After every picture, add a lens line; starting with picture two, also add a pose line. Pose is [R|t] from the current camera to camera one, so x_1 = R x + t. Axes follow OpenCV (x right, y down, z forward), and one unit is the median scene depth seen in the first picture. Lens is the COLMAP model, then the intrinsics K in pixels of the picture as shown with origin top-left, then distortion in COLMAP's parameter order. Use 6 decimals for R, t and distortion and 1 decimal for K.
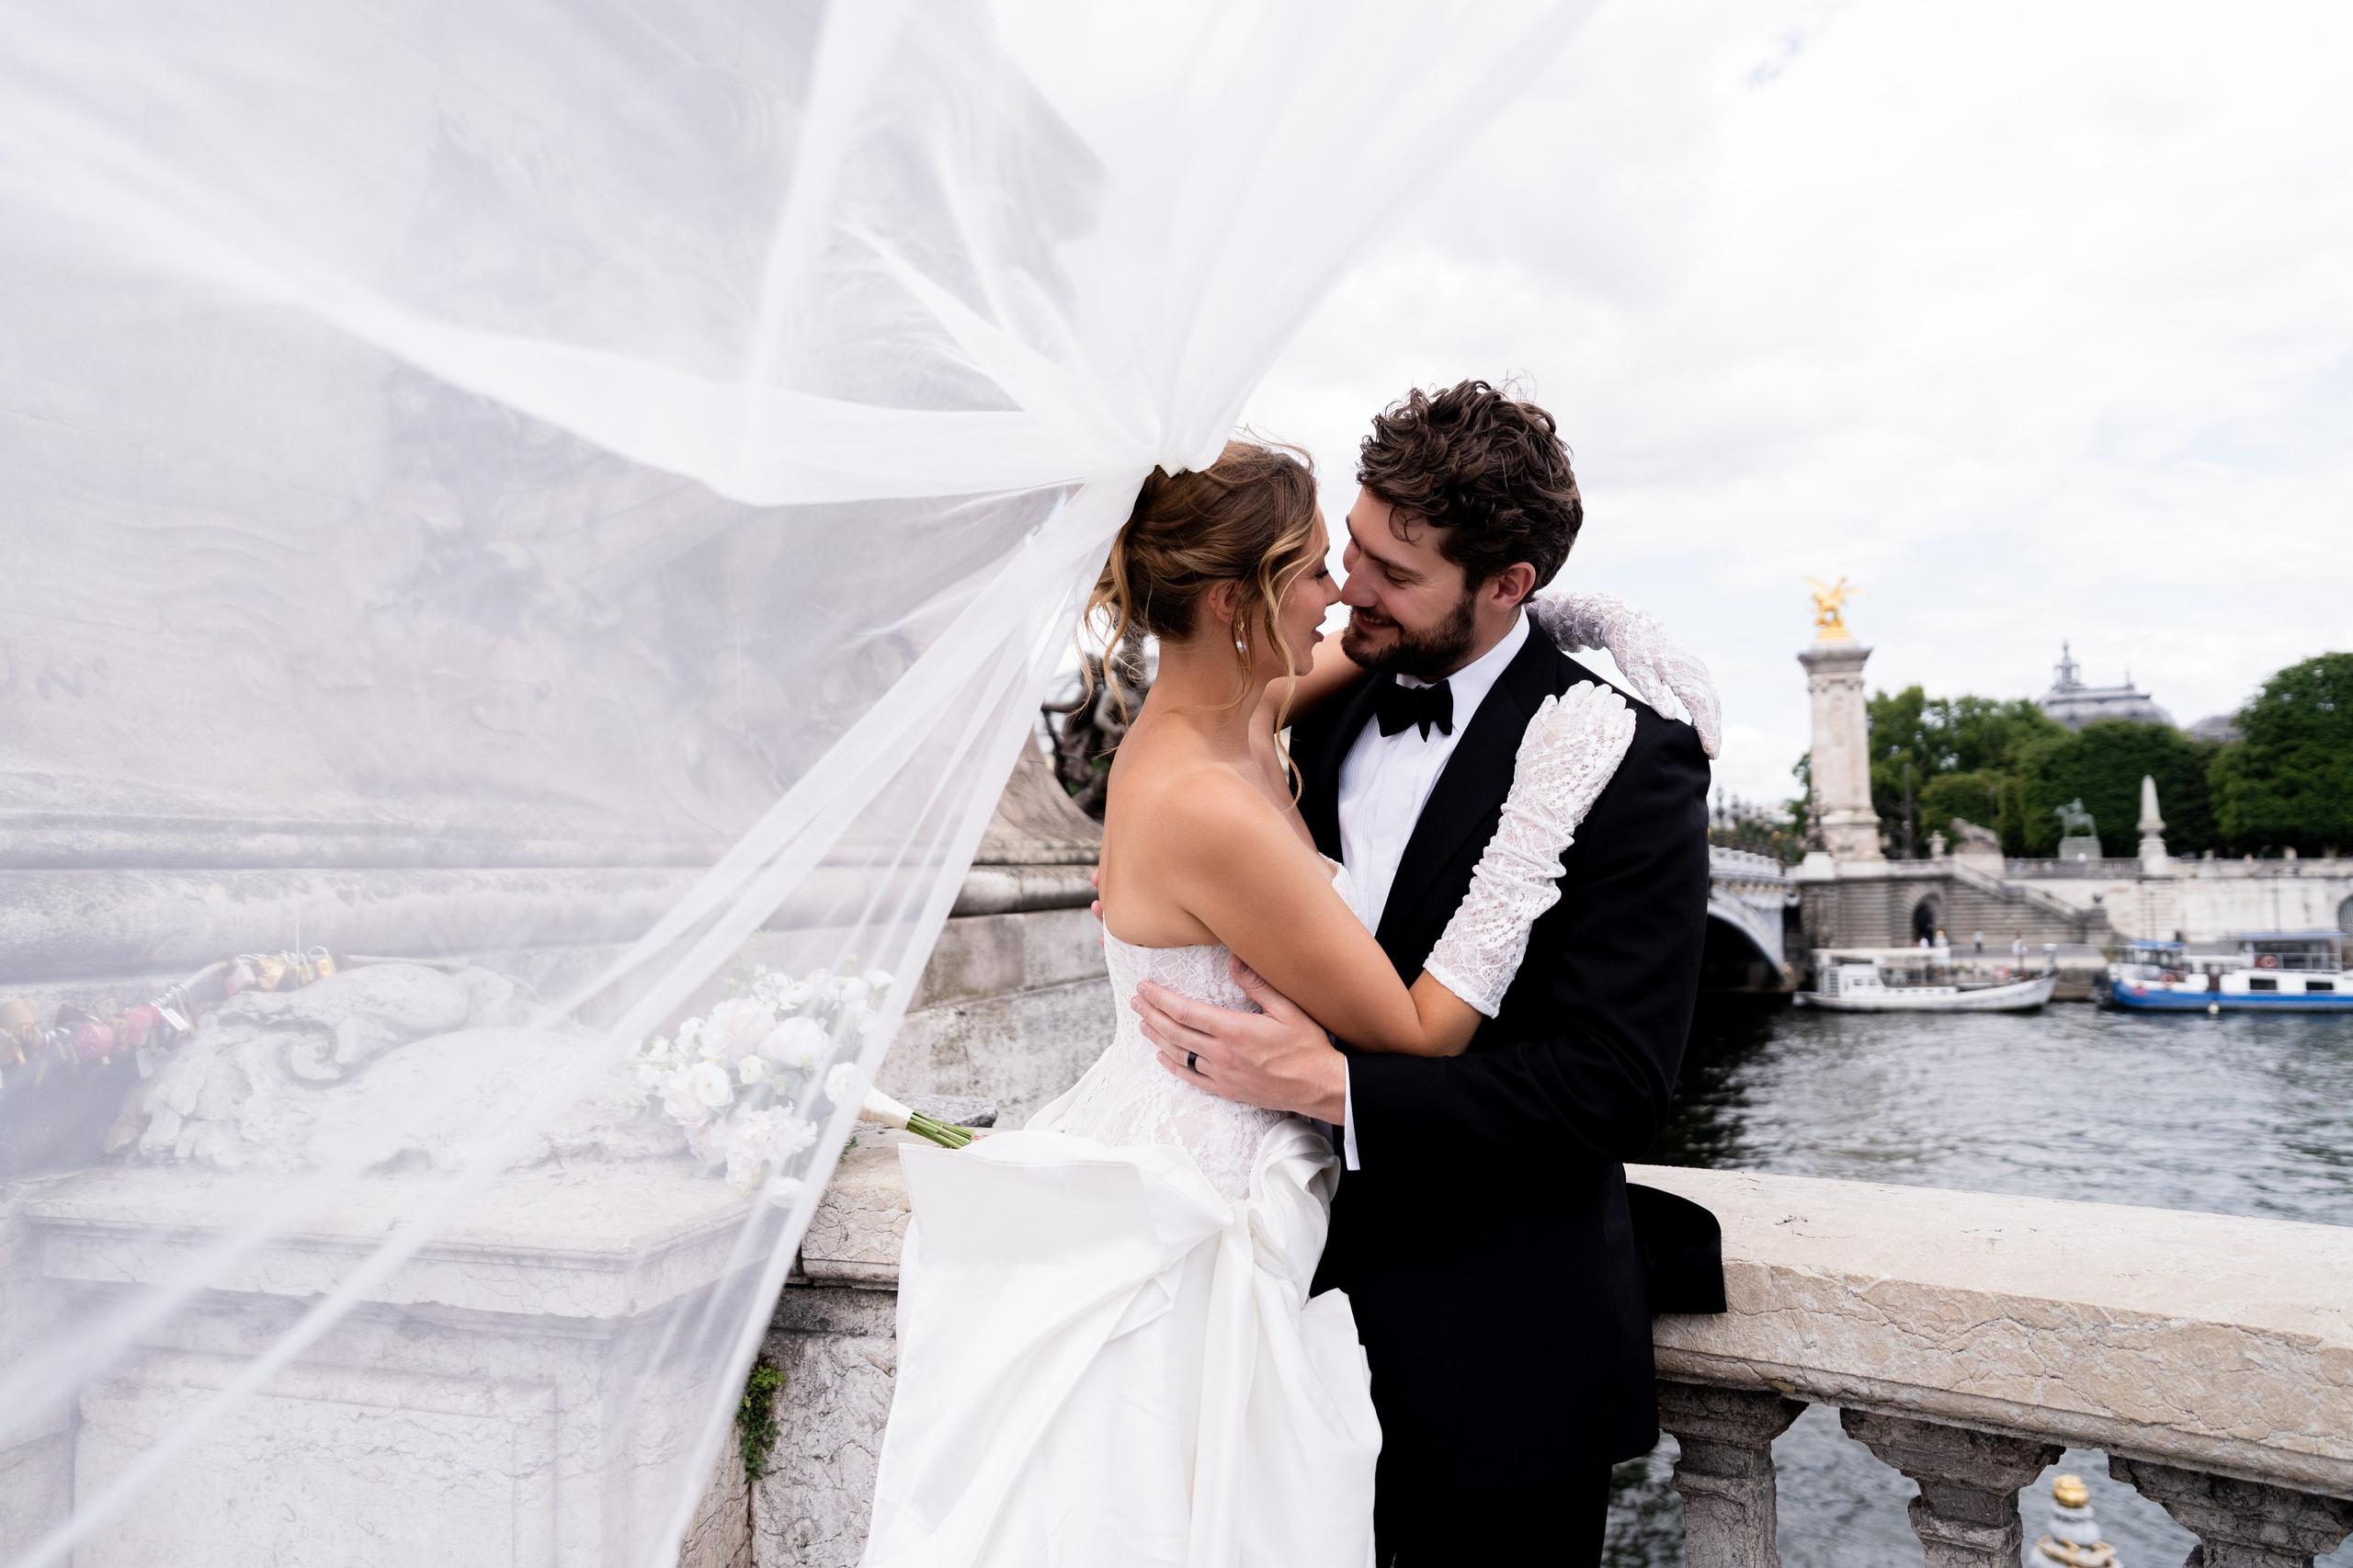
lens RADIAL K [[1678.6, 0, 1186.7], [0, 1678.6, 781.7], [0, 0, 1]] dist [-0.022548, 0.010410]
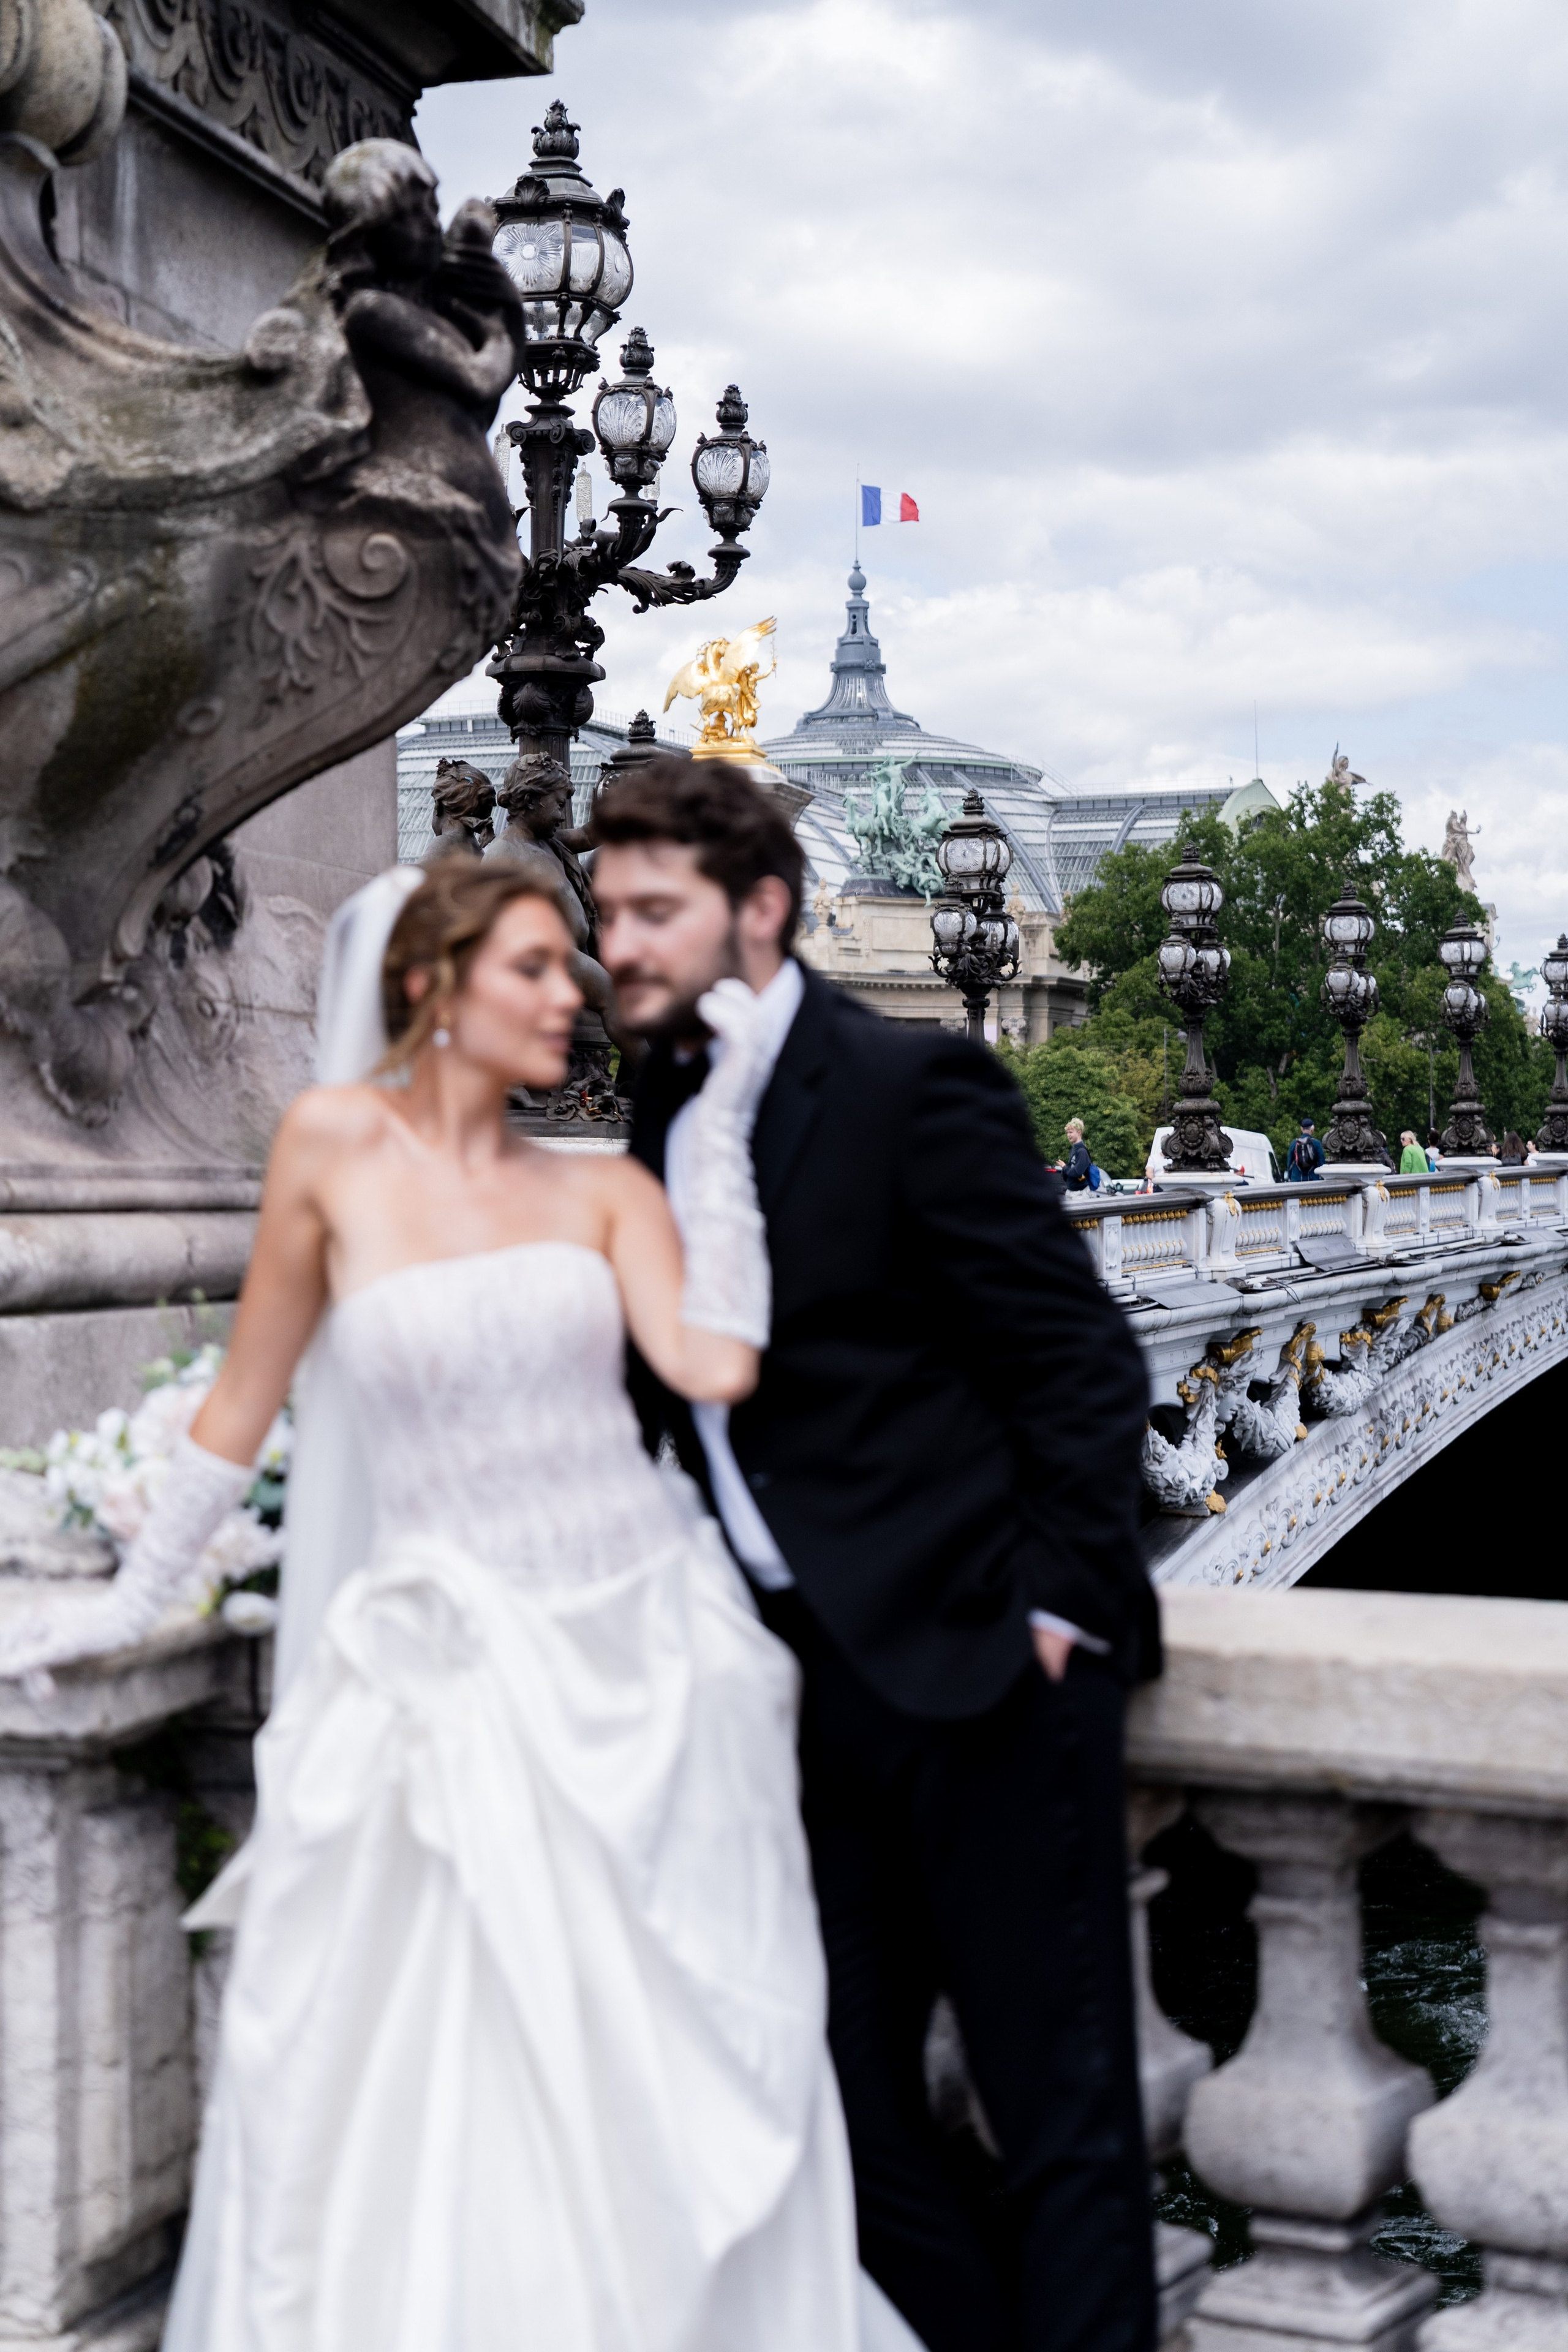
lens RADIAL K [[3762.4, 0, 784.2], [0, 3762.4, 1258.9], [0, 0, 1]] dist [-0.026660, 0.144314]
pose [[0.999043, 0.011200, 0.042270, -0.044320], [-0.014065, 0.997579, 0.068101, -0.060144], [-0.041405, -0.068631, 0.996783, -0.796918]]
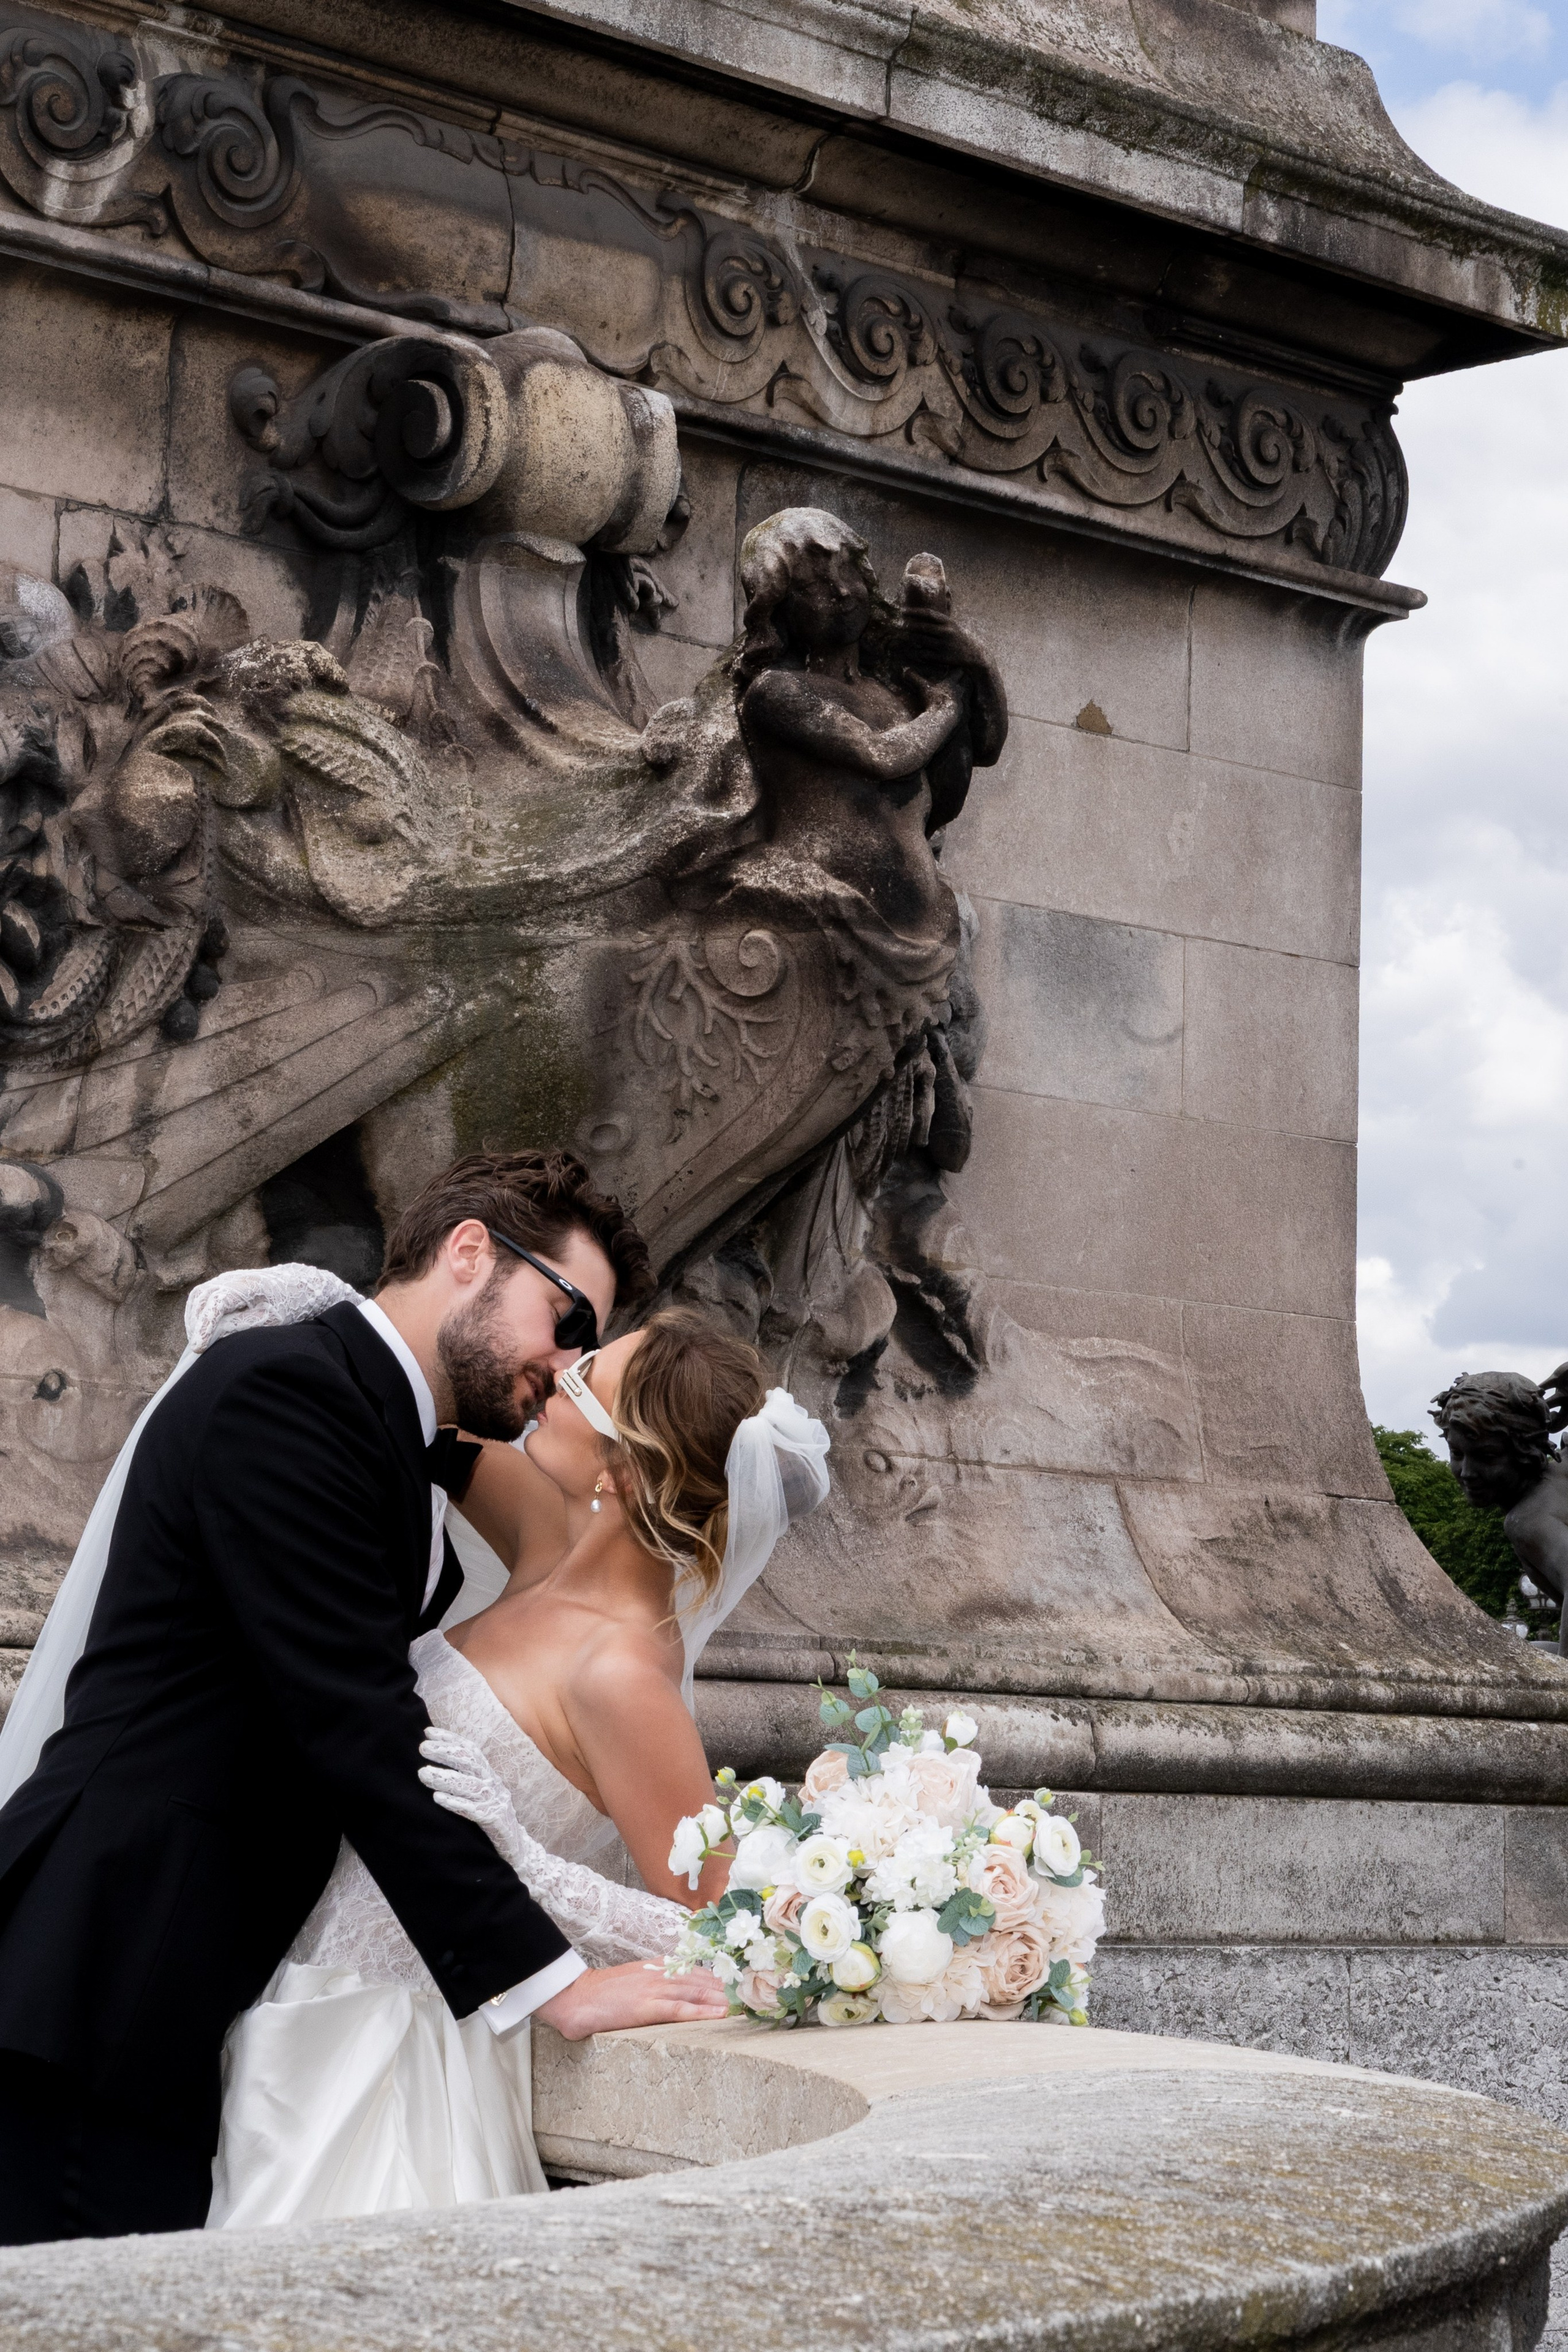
lens RADIAL K [[5568.9, 0, 912.0], [0, 5568.9, 1179.9], [0, 0, 1]] dist [0.025925, 0.161268]
pose [[0.888948, -0.019266, -0.457603, 1.415589], [-0.011105, 0.997914, -0.063587, 0.001159], [0.457874, 0.061607, 0.886880, -1.225297]]
